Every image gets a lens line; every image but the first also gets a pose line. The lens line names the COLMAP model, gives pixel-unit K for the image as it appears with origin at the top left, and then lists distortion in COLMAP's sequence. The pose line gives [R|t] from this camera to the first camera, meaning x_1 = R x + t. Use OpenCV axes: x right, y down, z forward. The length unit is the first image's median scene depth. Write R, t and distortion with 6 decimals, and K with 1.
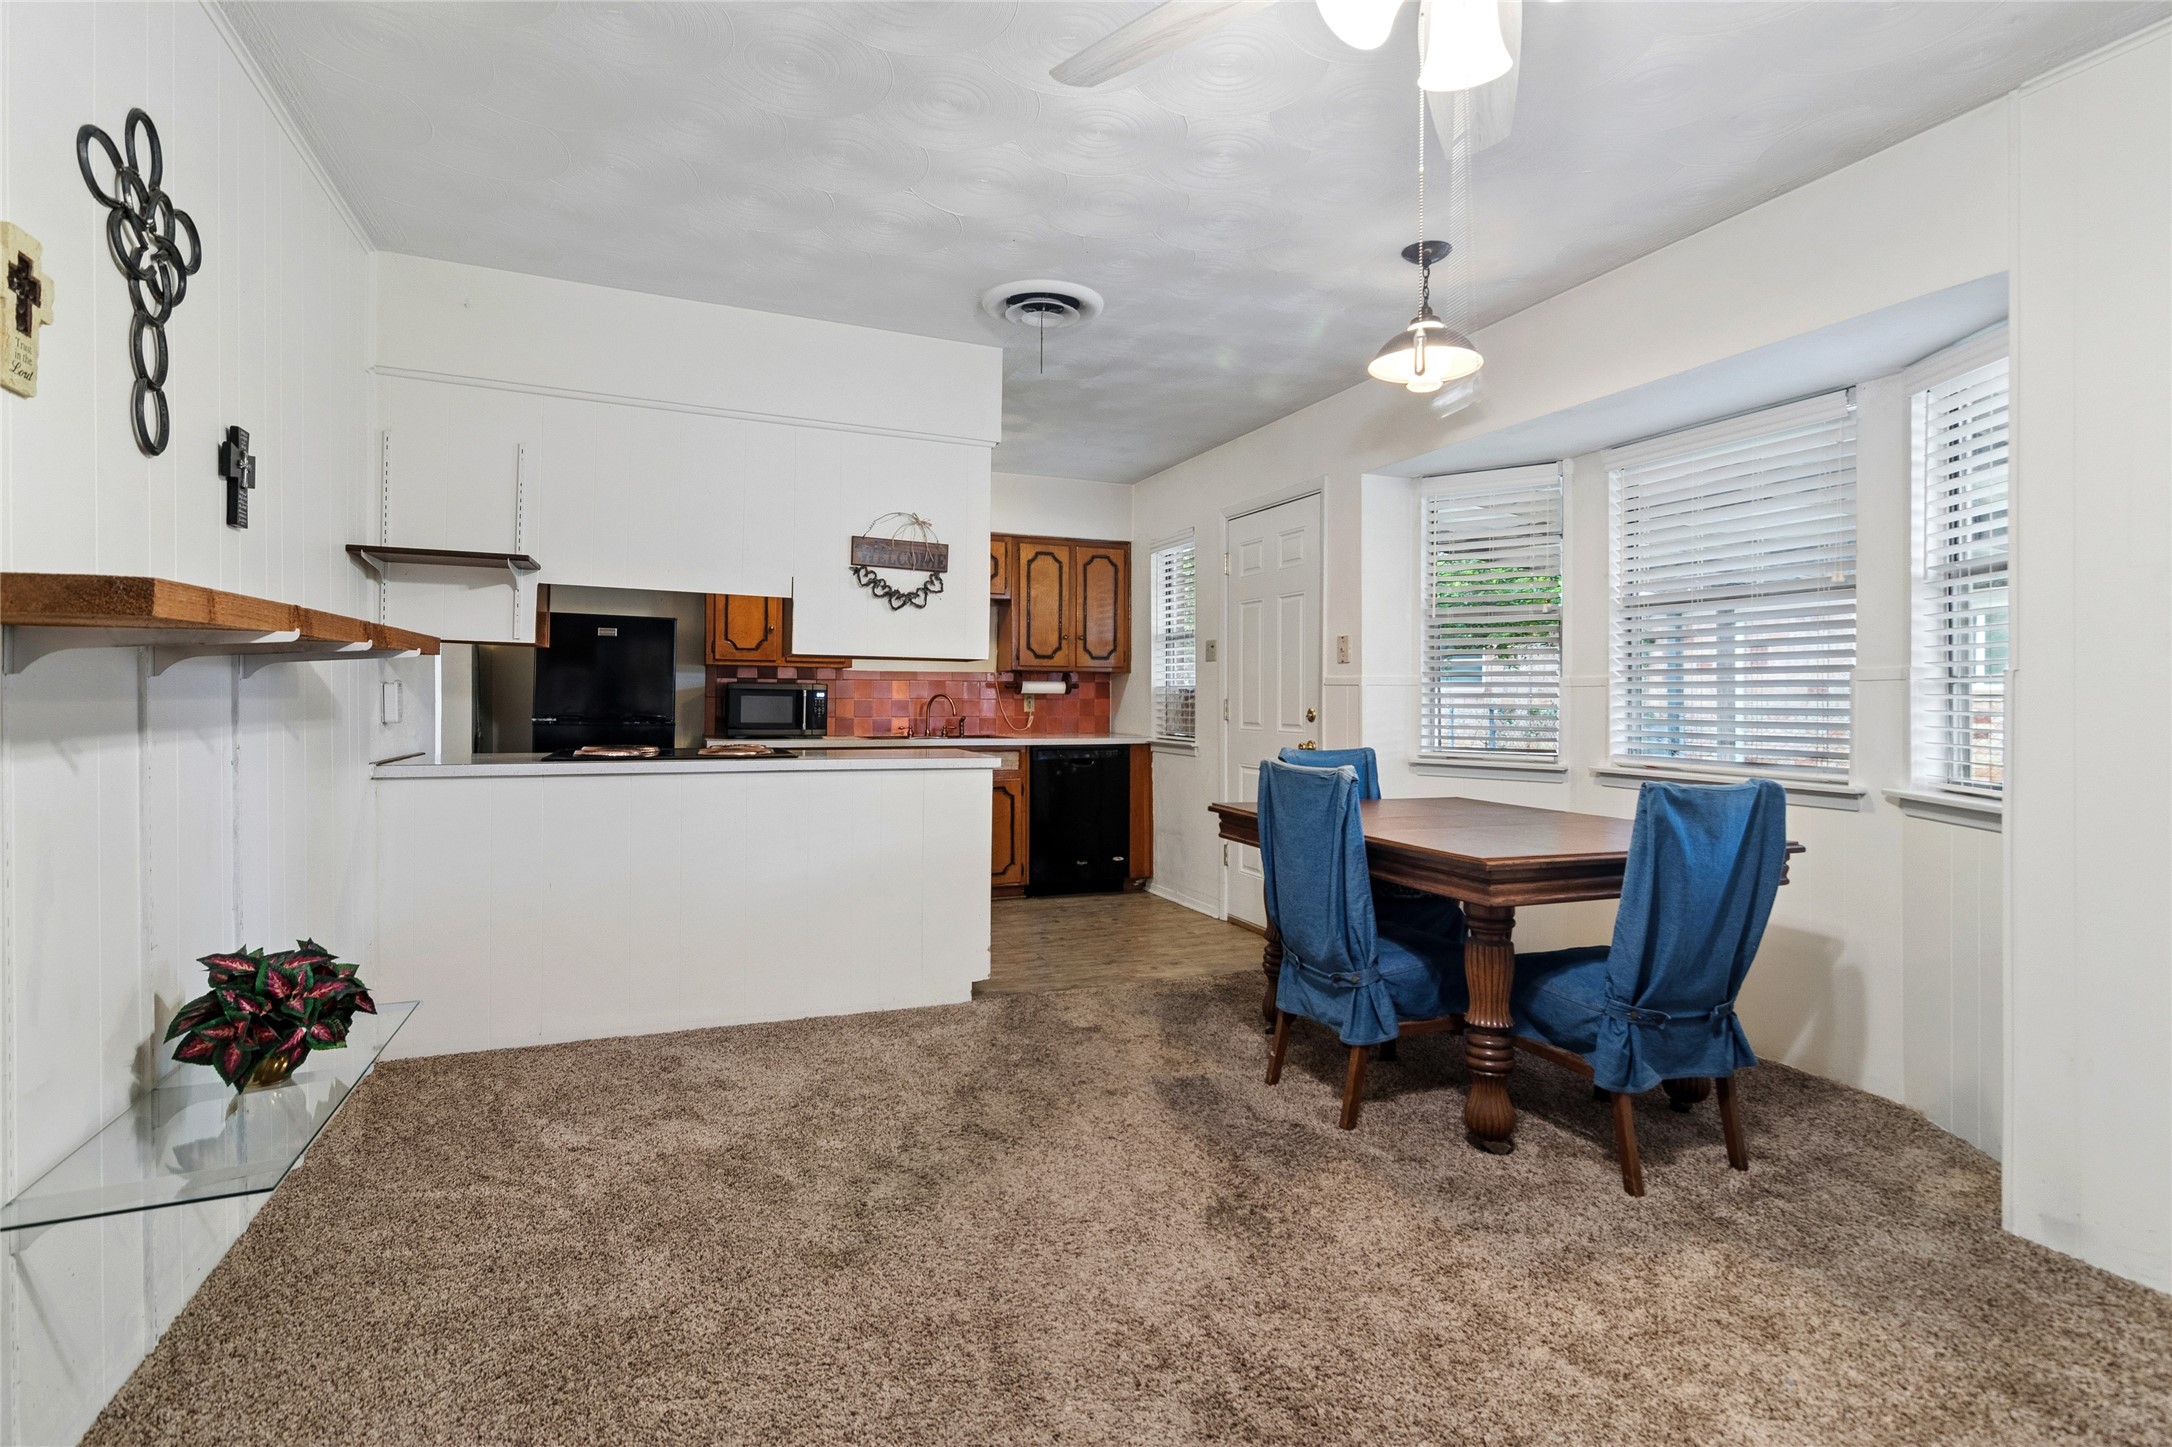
lens RADIAL K [[1053.8, 0, 1087.7], [0, 1053.8, 710.4], [0, 0, 1]] dist [-0.005233, 0.000745]
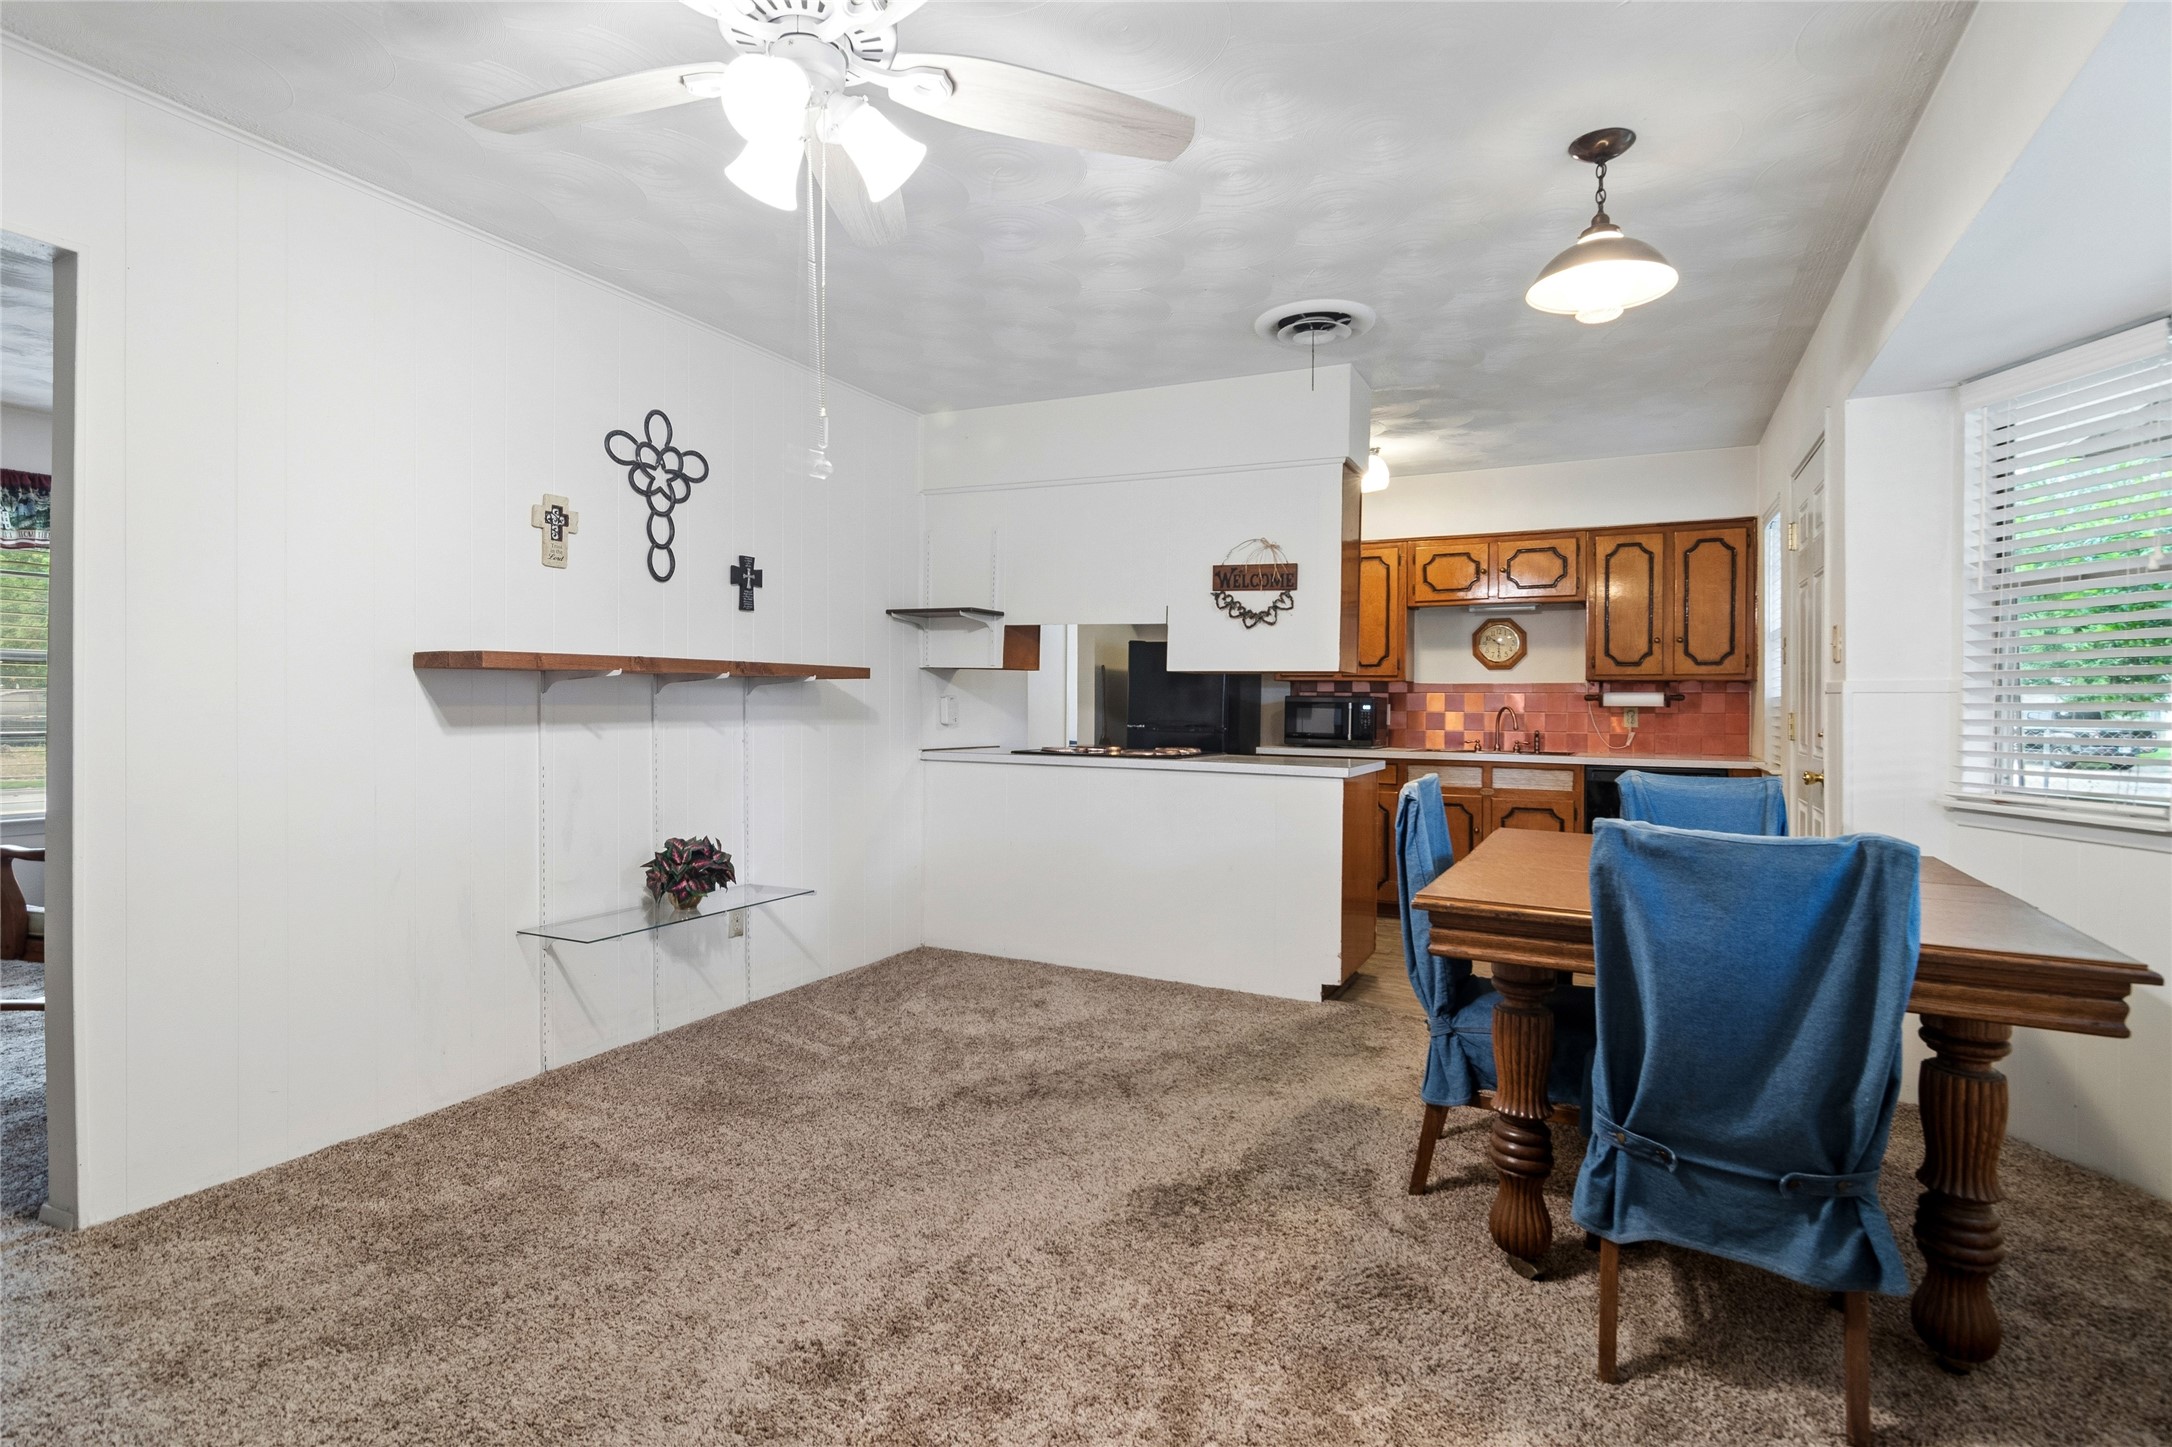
lens RADIAL K [[1053.8, 0, 1072.9], [0, 1053.8, 720.3], [0, 0, 1]] dist [-0.005233, 0.000745]
pose [[0.645401, 0.010349, -0.763774, 0.546528], [-0.014390, 0.999895, 0.001388, 0.001761], [0.763709, 0.010095, 0.645482, 0.152775]]
